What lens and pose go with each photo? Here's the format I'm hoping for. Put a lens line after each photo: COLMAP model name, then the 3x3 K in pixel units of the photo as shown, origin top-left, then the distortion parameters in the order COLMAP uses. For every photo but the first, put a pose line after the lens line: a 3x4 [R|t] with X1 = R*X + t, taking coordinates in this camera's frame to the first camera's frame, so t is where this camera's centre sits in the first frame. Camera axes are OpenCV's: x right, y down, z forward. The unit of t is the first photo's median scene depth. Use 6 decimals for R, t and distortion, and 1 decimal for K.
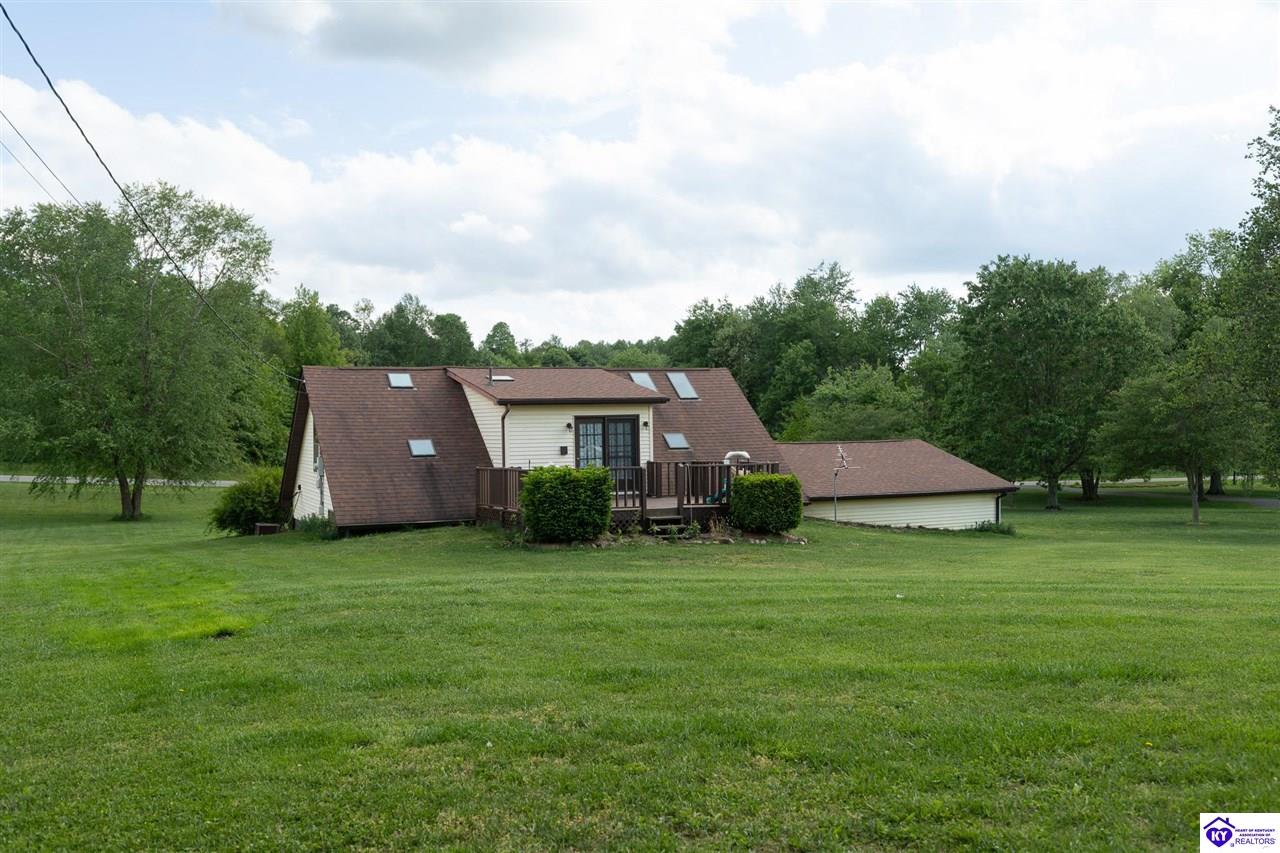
lens RADIAL K [[1217.6, 0, 638.8], [0, 1217.6, 426.1], [0, 0, 1]] dist [-0.008675, -0.003359]
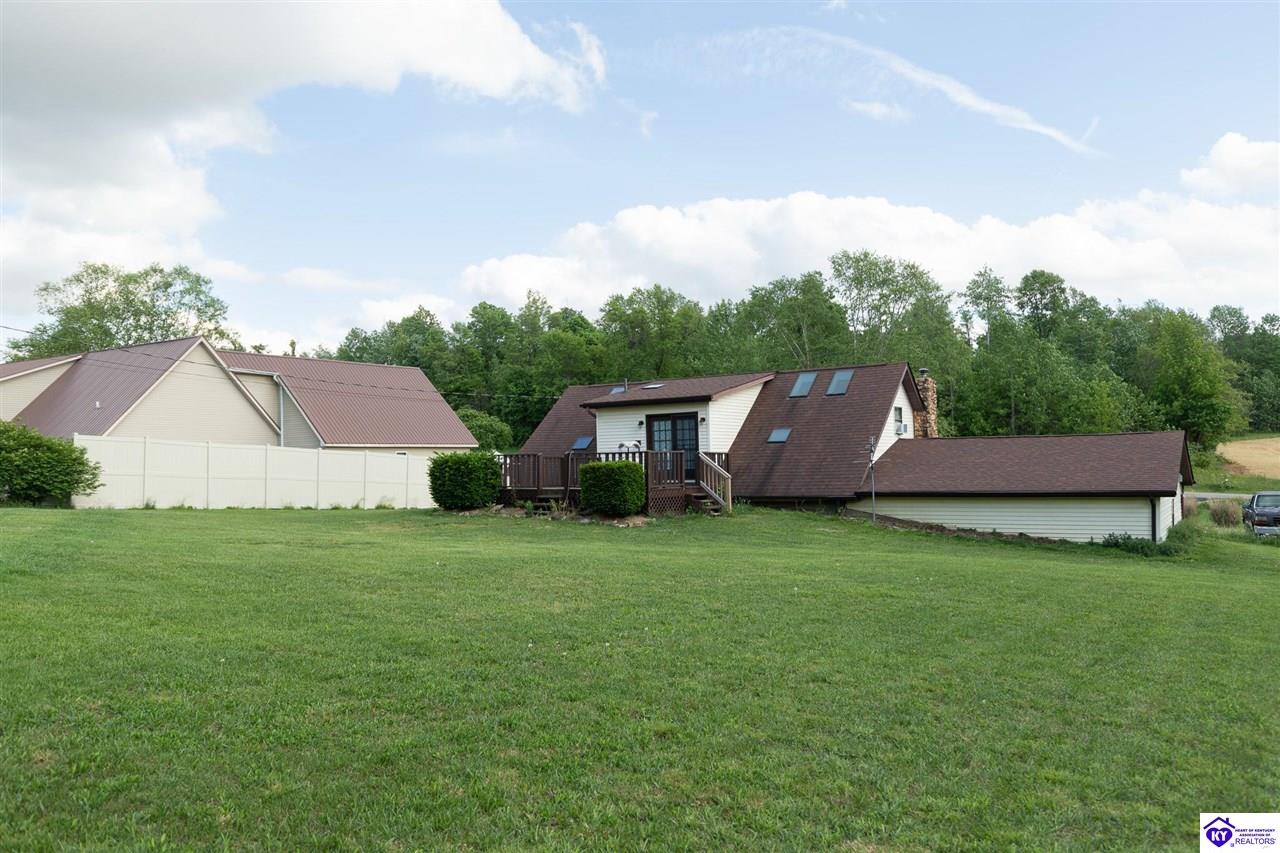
lens RADIAL K [[1009.3, 0, 641.0], [0, 1009.3, 426.9], [0, 0, 1]] dist [0.022070, 0.001428]
pose [[0.524563, -0.026420, -0.850962, 0.748975], [0.009771, 0.999639, -0.025013, 0.026892], [0.851316, 0.004806, 0.524632, 0.460633]]
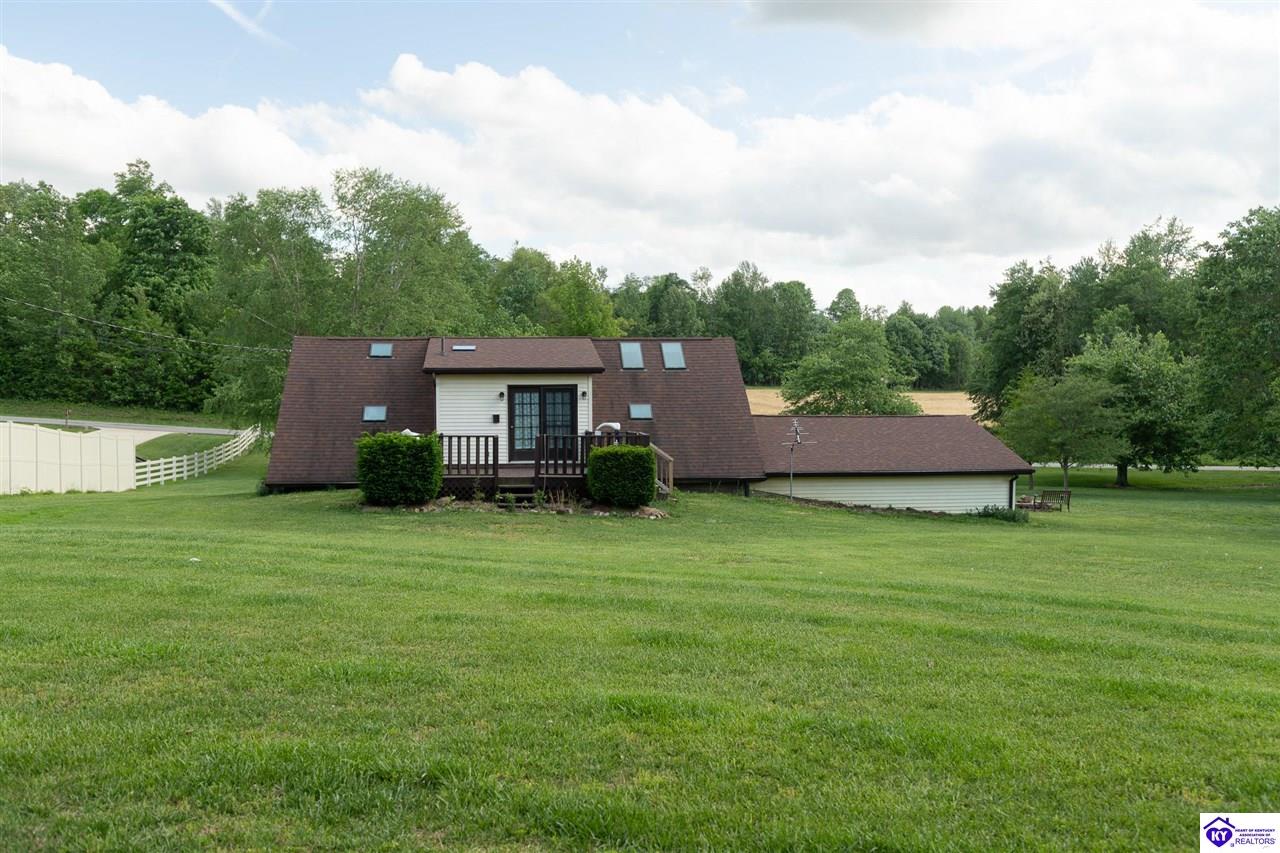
lens RADIAL K [[1242.3, 0, 640.0], [0, 1242.3, 426.5], [0, 0, 1]] dist [-0.004330, 0.013195]
pose [[0.949526, 0.021010, -0.312984, 0.364514], [-0.013054, 0.999537, 0.027493, -0.003609], [0.313417, -0.022020, 0.949360, 0.041353]]
